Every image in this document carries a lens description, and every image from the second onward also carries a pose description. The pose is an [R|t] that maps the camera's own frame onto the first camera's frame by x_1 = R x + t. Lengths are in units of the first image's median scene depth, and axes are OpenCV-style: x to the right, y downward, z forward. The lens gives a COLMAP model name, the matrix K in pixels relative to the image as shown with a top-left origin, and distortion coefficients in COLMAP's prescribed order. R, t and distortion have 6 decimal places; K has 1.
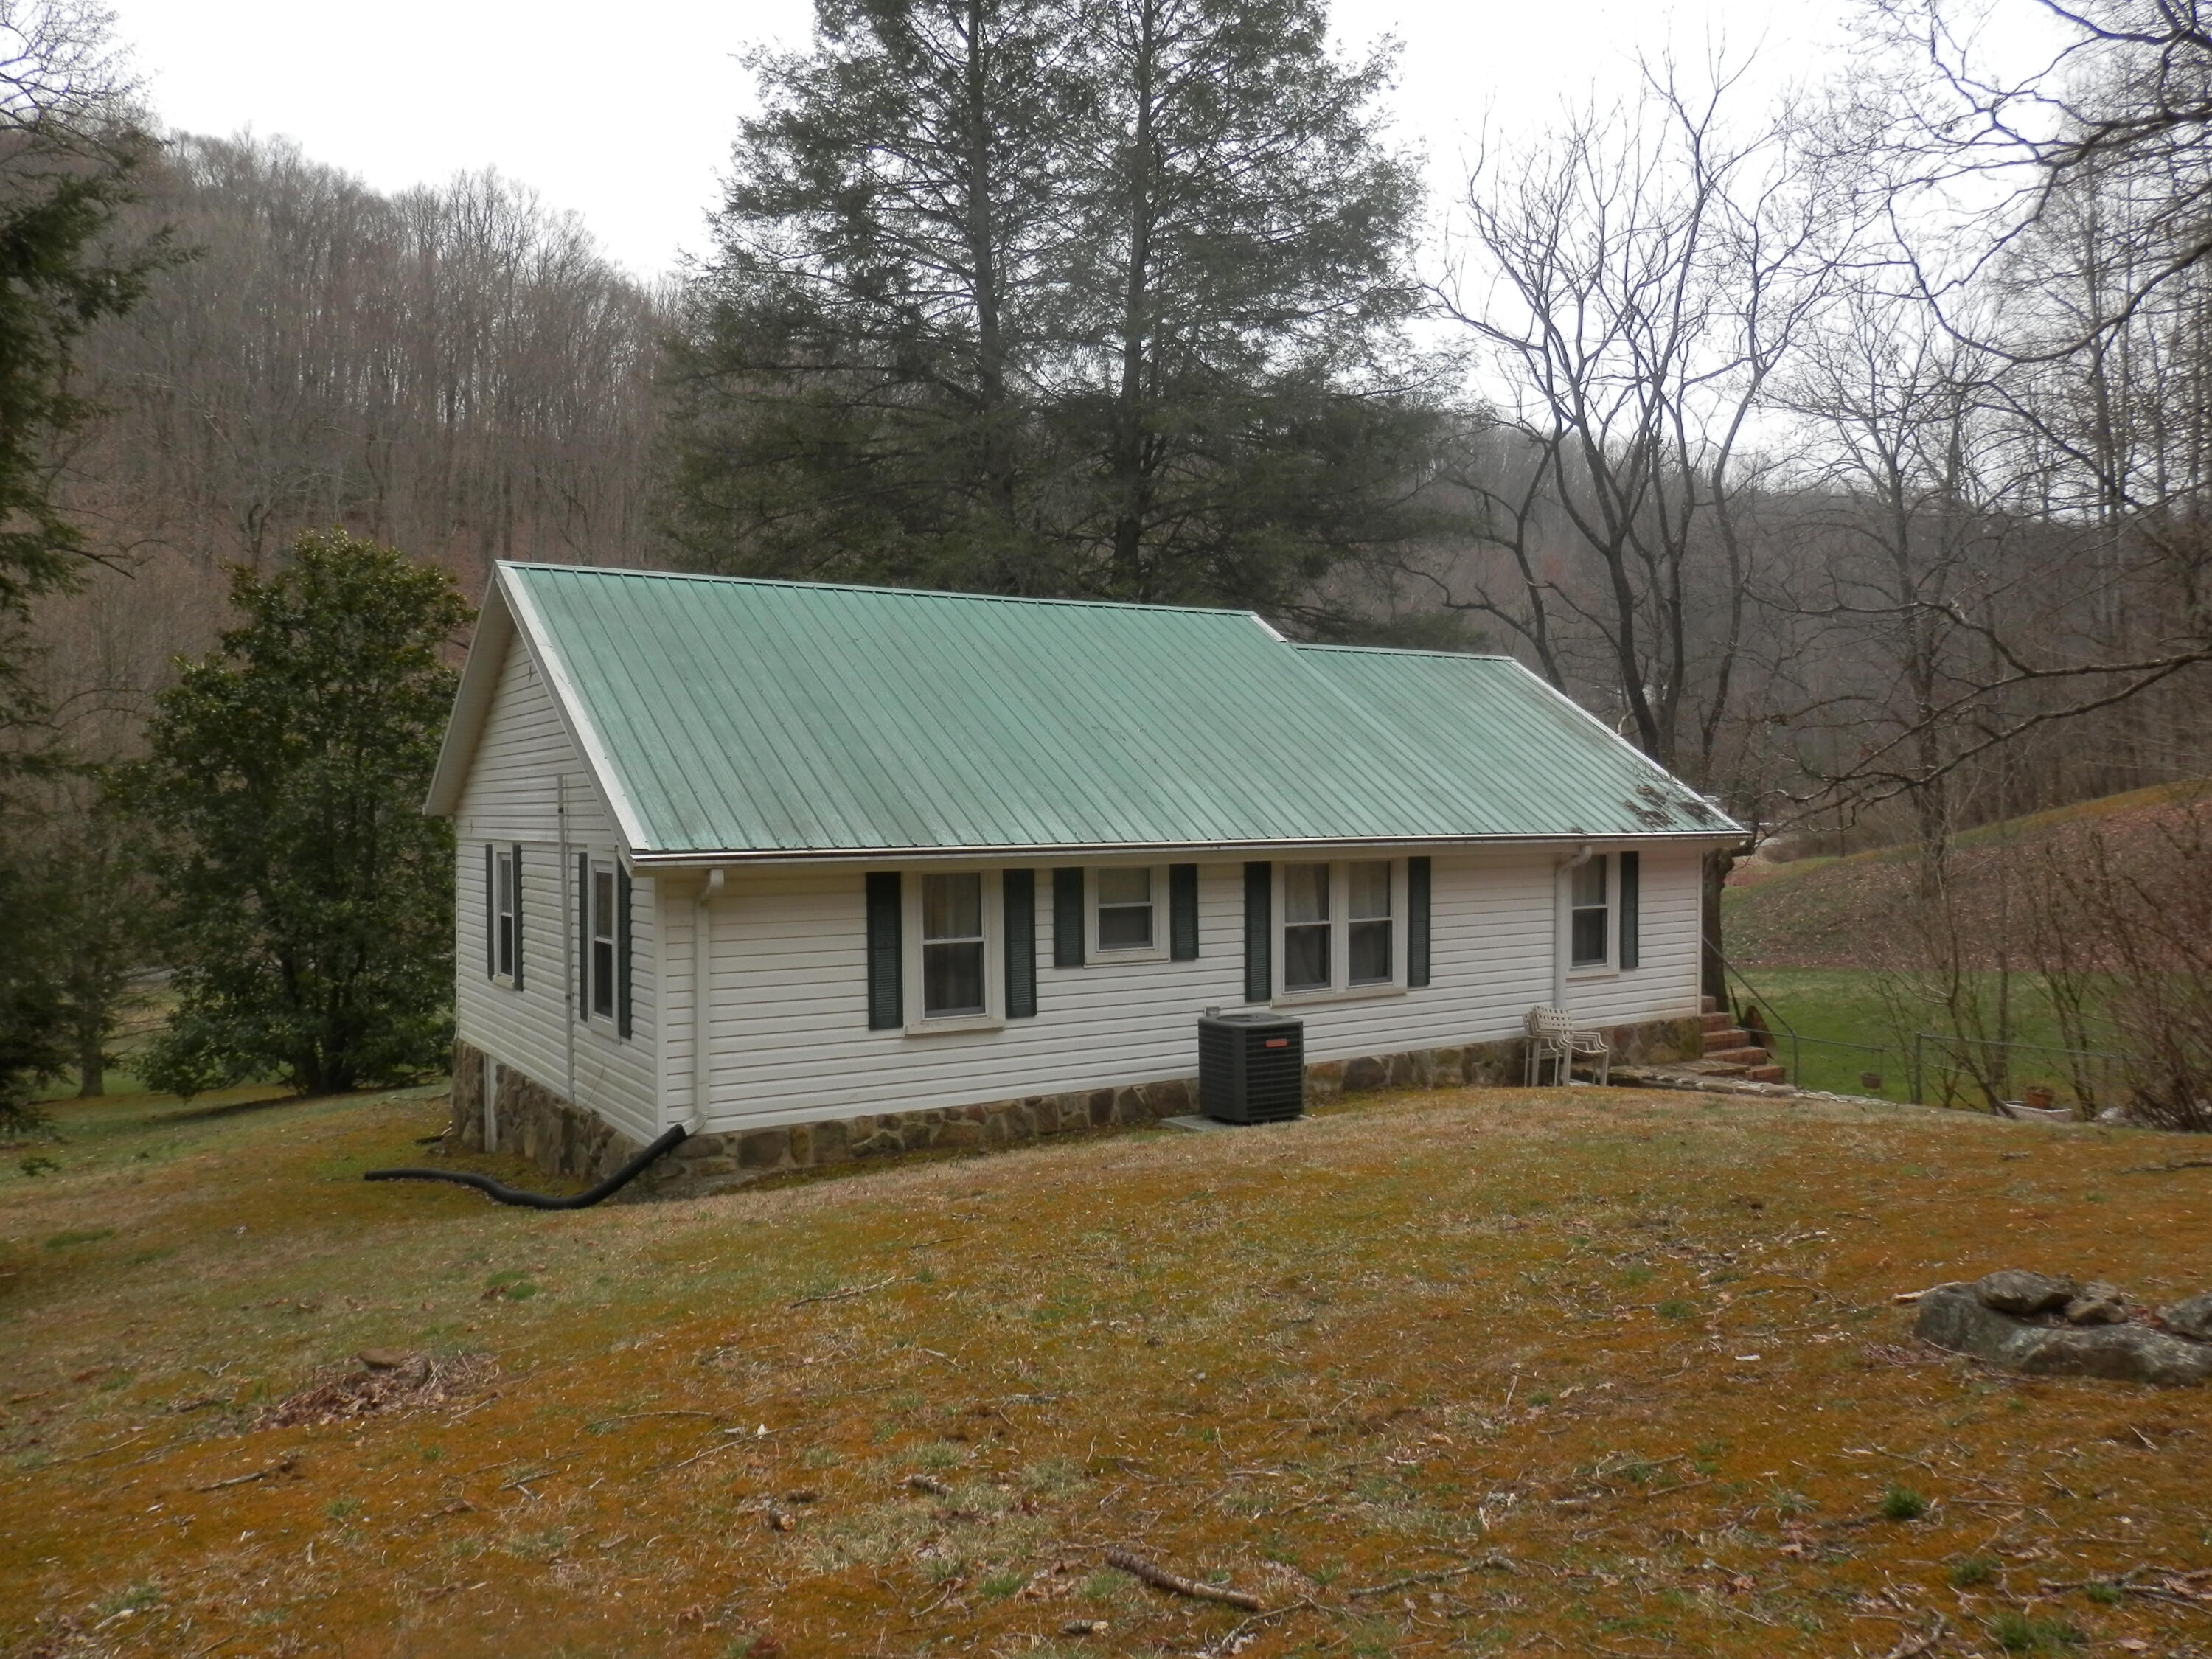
lens RADIAL K [[1622.5, 0, 1098.9], [0, 1622.5, 829.1], [0, 0, 1]] dist [-0.010491, 0.004909]
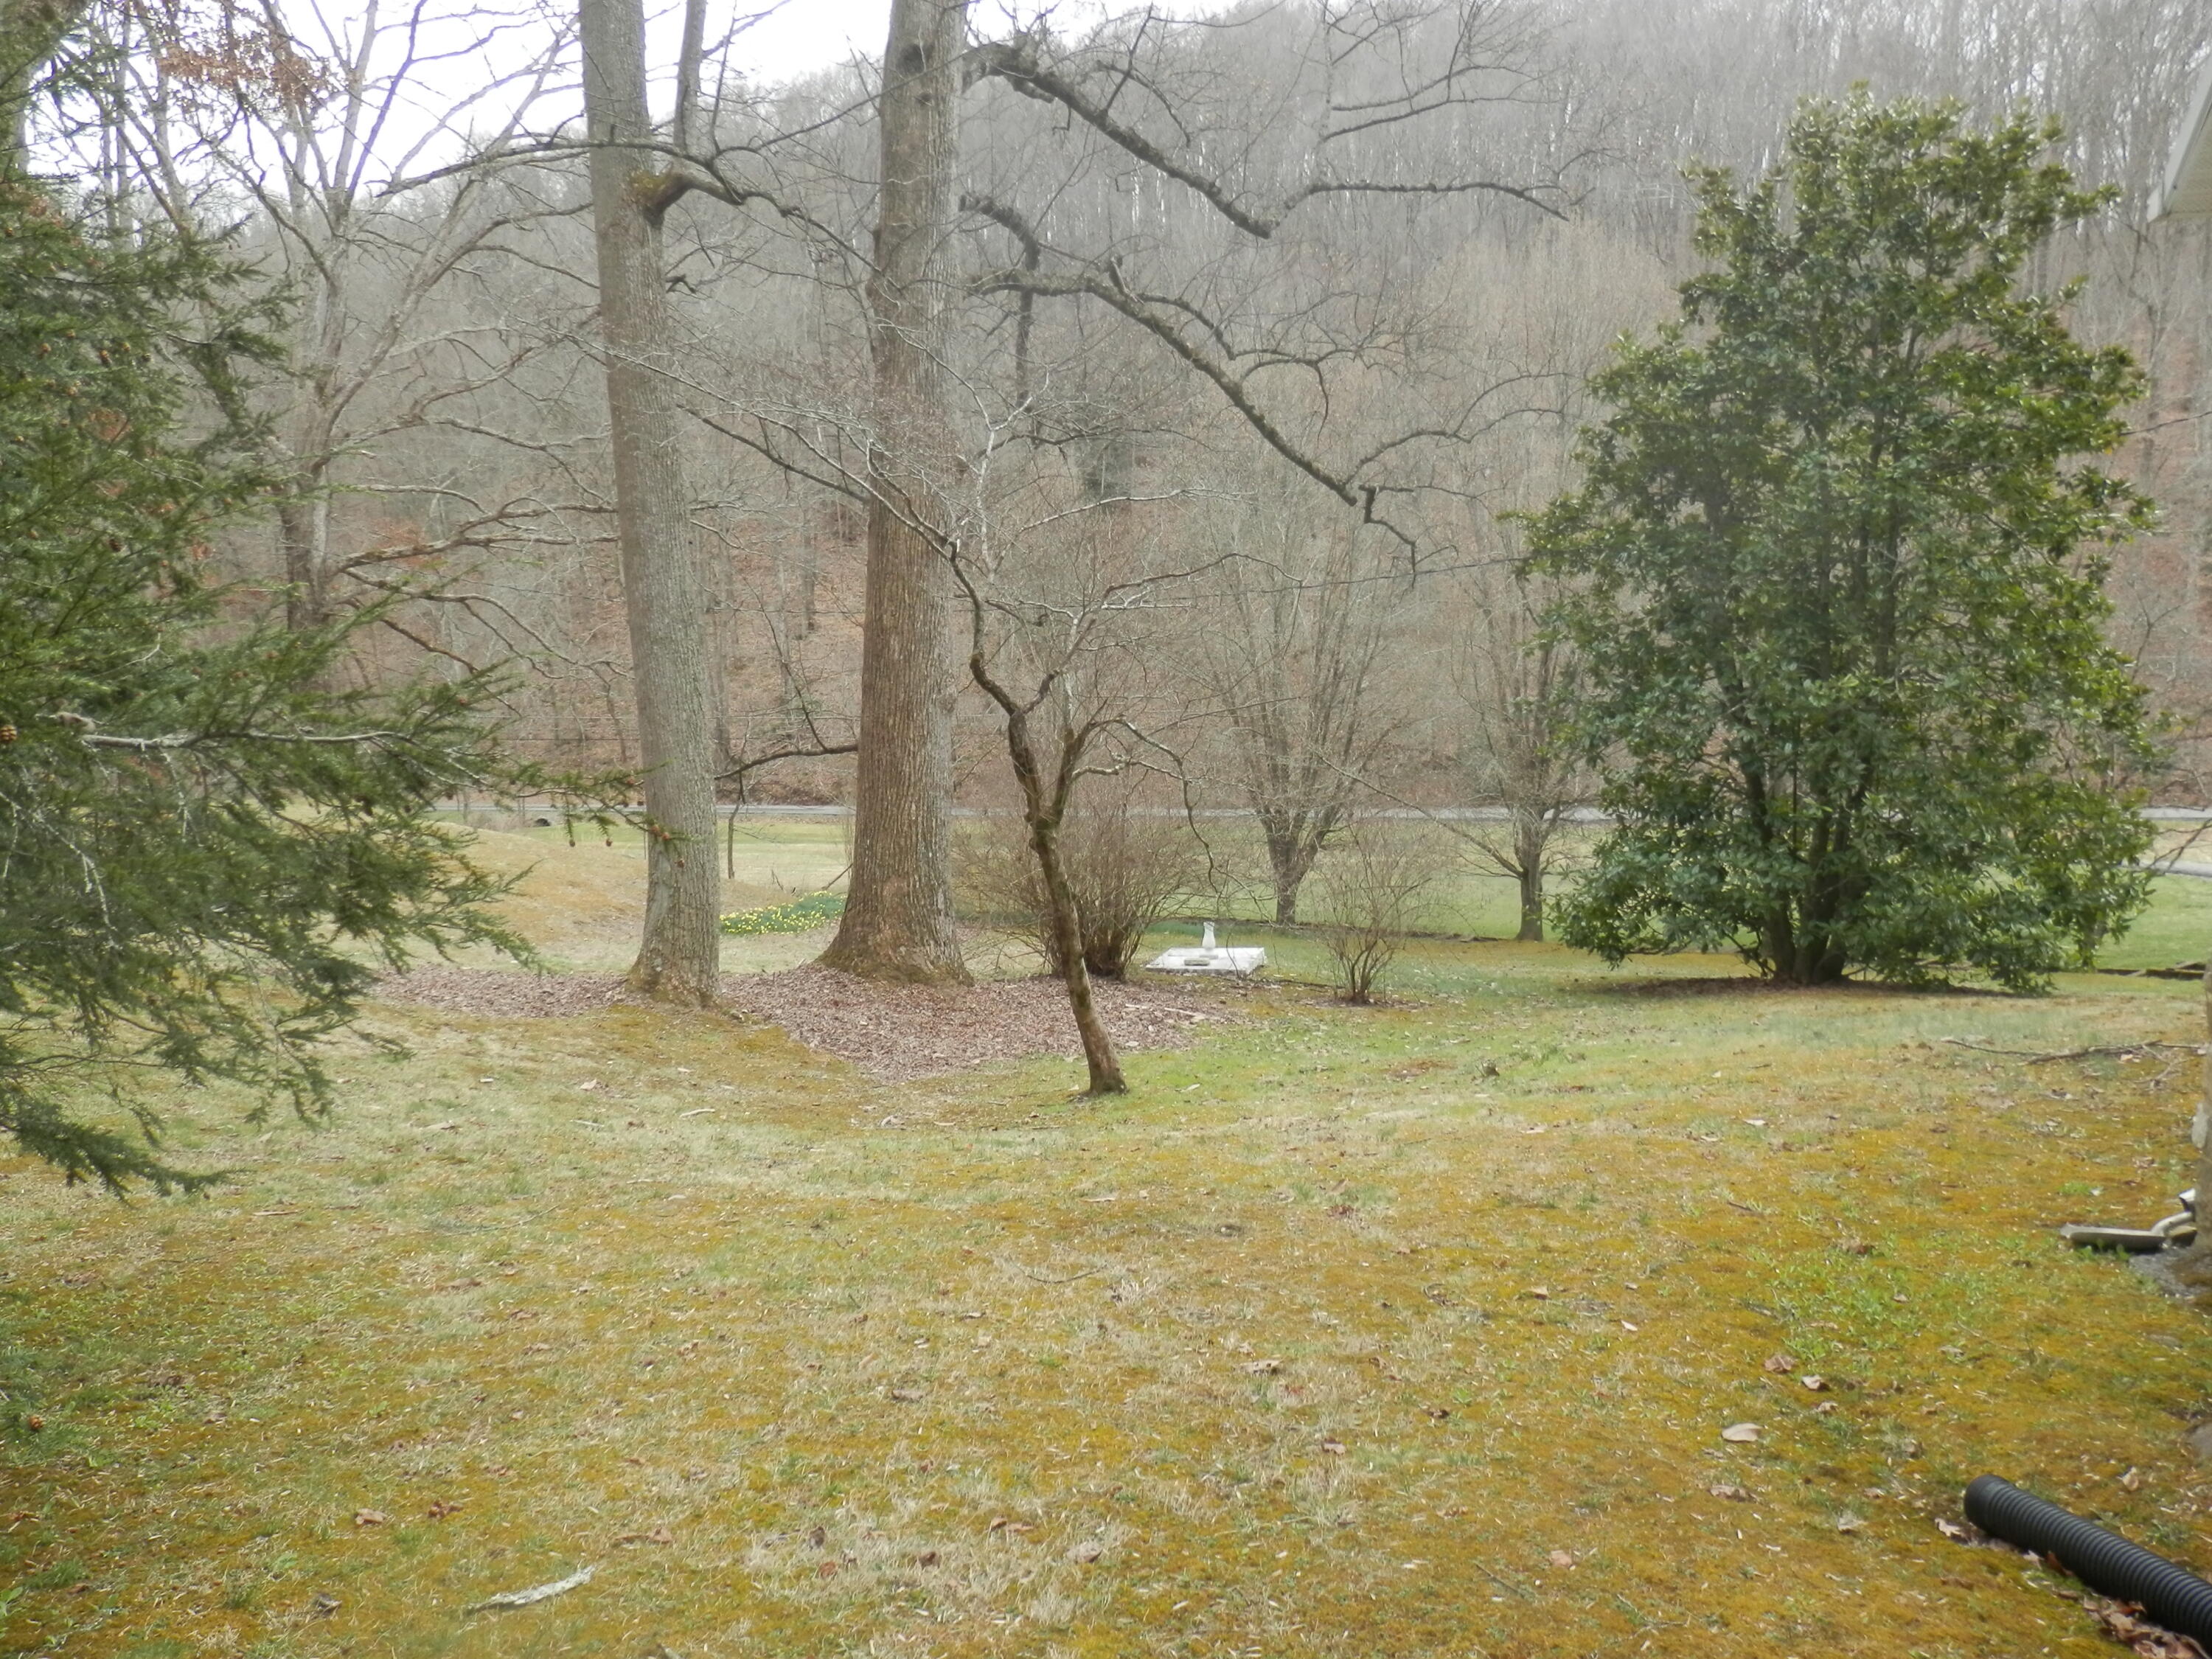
lens RADIAL K [[1622.5, 0, 1098.9], [0, 1622.5, 829.1], [0, 0, 1]] dist [-0.010491, 0.004909]
pose [[0.650346, 0.068882, -0.756508, -0.169923], [-0.008883, 0.996502, 0.083097, 0.049304], [0.759586, -0.047322, 0.648683, 0.359252]]
